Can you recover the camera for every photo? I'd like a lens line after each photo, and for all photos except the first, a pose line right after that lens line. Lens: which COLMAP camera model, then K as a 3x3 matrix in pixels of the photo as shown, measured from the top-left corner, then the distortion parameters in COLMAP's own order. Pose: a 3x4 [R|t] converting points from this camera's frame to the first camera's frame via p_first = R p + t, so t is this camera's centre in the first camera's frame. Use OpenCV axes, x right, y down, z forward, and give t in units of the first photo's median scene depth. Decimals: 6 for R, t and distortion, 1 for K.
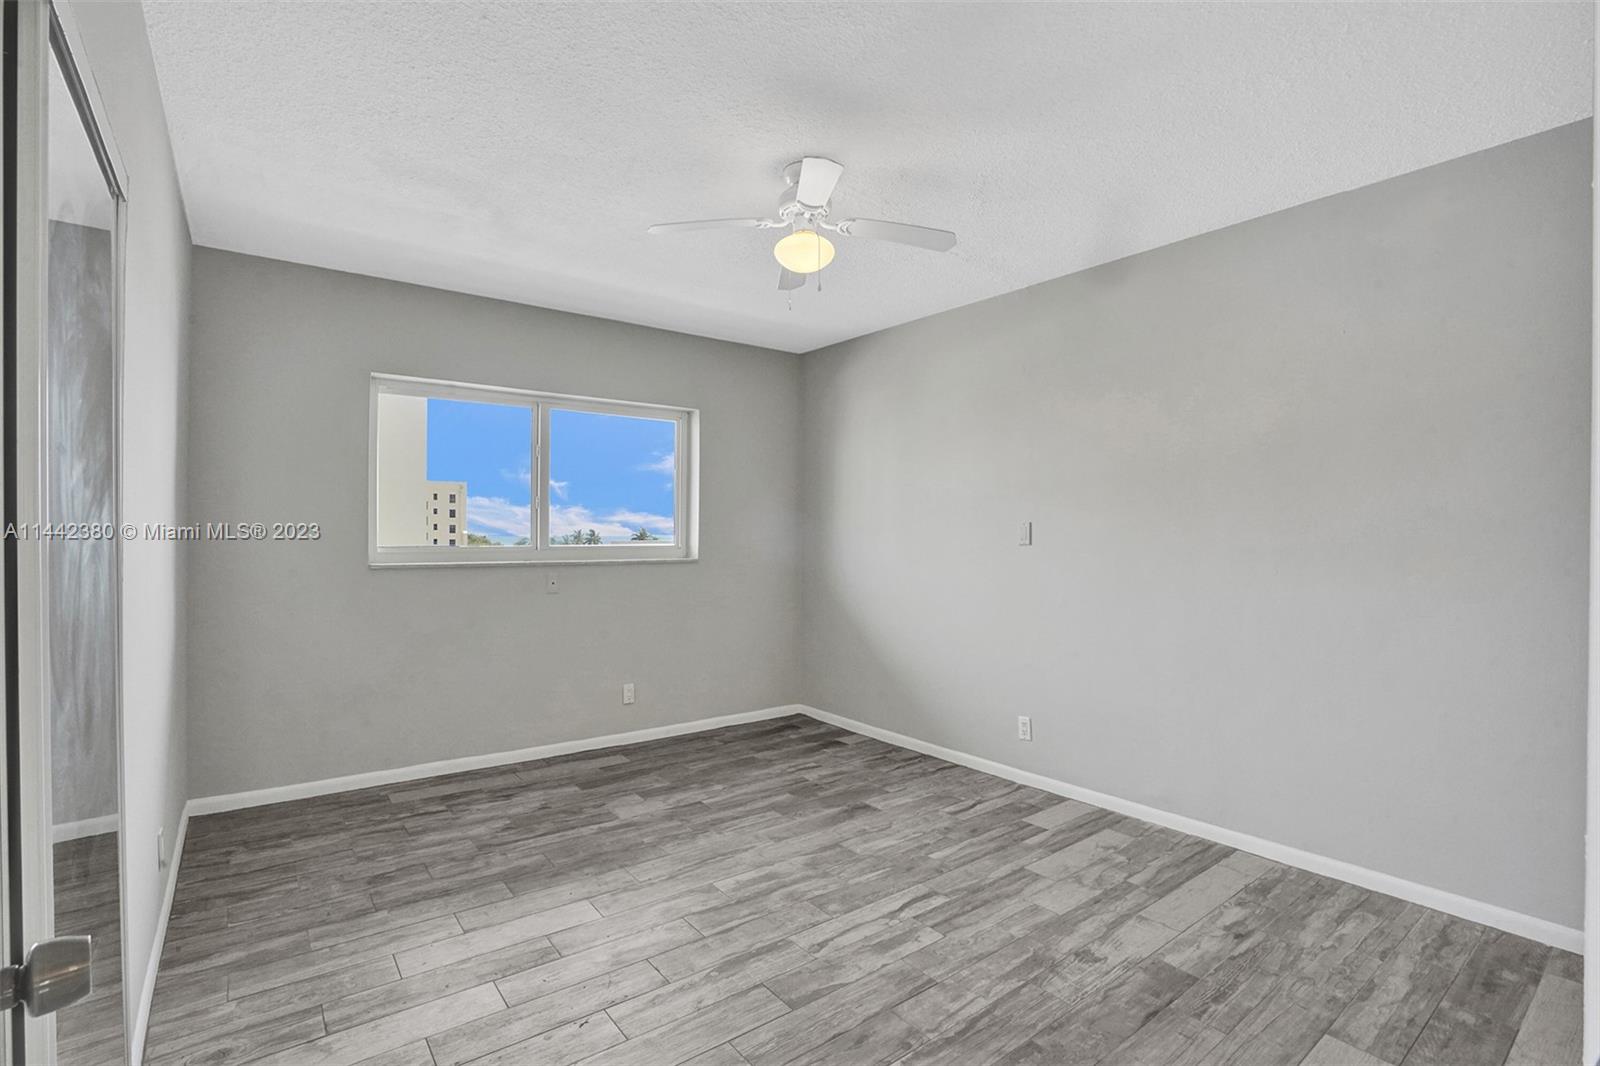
lens RADIAL K [[724.4, 0, 802.2], [0, 724.4, 536.9], [0, 0, 1]] dist [-0.001134, 0.001513]
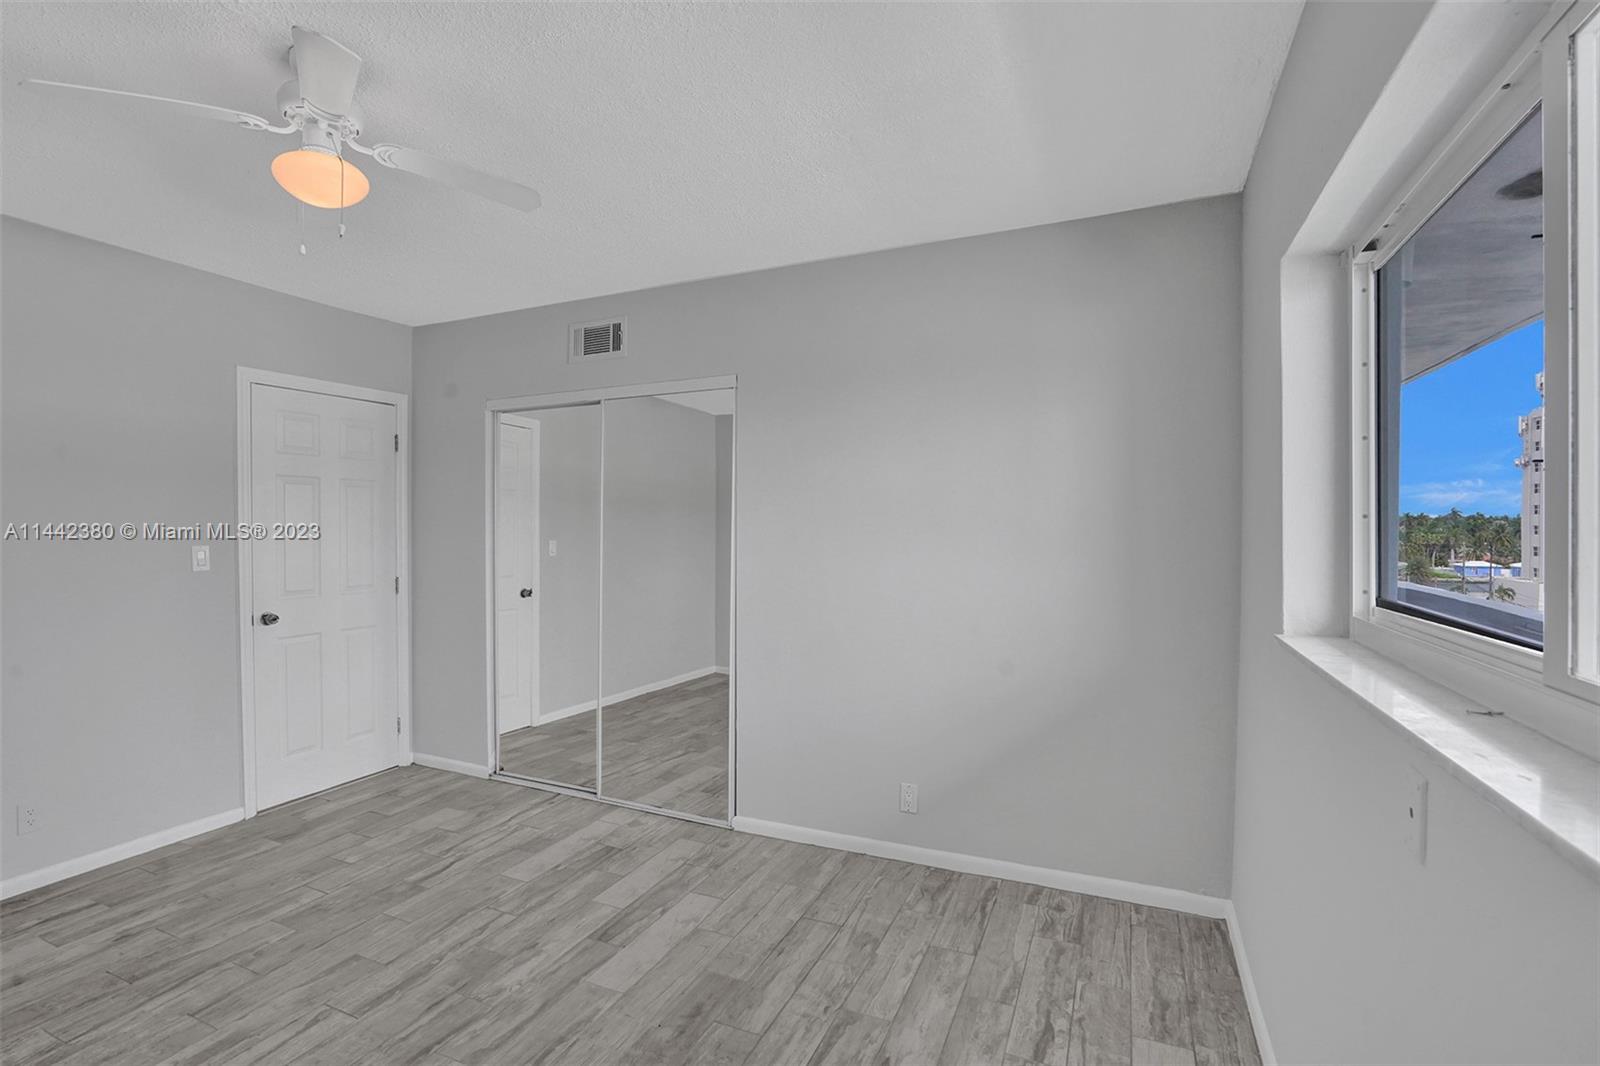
lens RADIAL K [[724.4, 0, 797.1], [0, 724.4, 532.4], [0, 0, 1]] dist [-0.001134, 0.001513]
pose [[-0.881027, 0.000979, -0.473065, -0.075752], [0.001427, 0.999999, -0.000588, -0.054146], [0.473064, -0.001193, -0.881027, 2.002168]]
